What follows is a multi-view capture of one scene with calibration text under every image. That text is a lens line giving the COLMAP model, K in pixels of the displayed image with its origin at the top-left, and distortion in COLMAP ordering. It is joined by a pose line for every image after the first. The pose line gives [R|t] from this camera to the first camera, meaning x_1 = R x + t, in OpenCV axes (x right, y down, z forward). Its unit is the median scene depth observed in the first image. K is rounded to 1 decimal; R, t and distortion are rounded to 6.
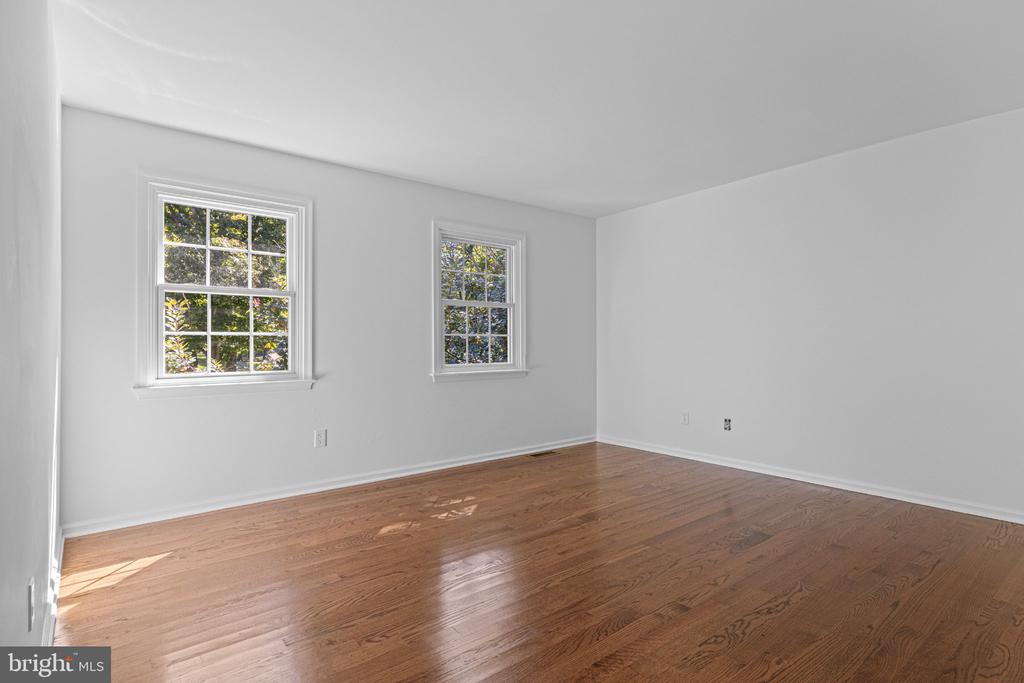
lens RADIAL K [[527.3, 0, 512.0], [0, 527.3, 341.5], [0, 0, 1]] dist [0.011660, 0.000075]
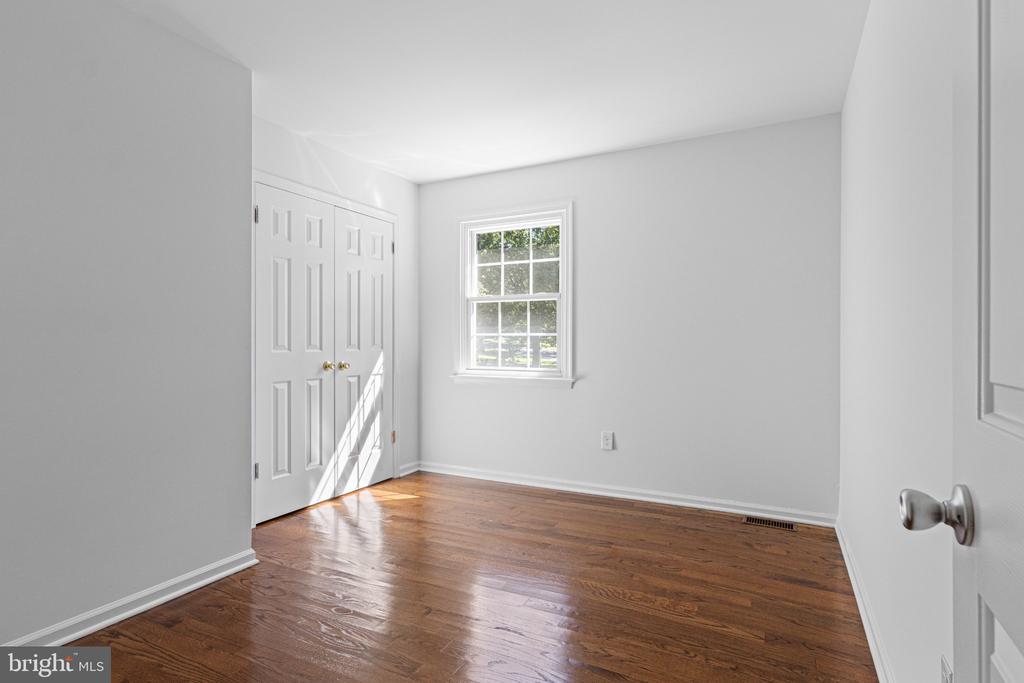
lens RADIAL K [[549.5, 0, 512.0], [0, 549.5, 341.5], [0, 0, 1]] dist [0.000551, 0.000005]
pose [[0.410806, 0.004691, -0.911711, 0.560011], [-0.003539, 0.999987, 0.003550, -0.003048], [0.911716, 0.001769, 0.410817, 0.484641]]
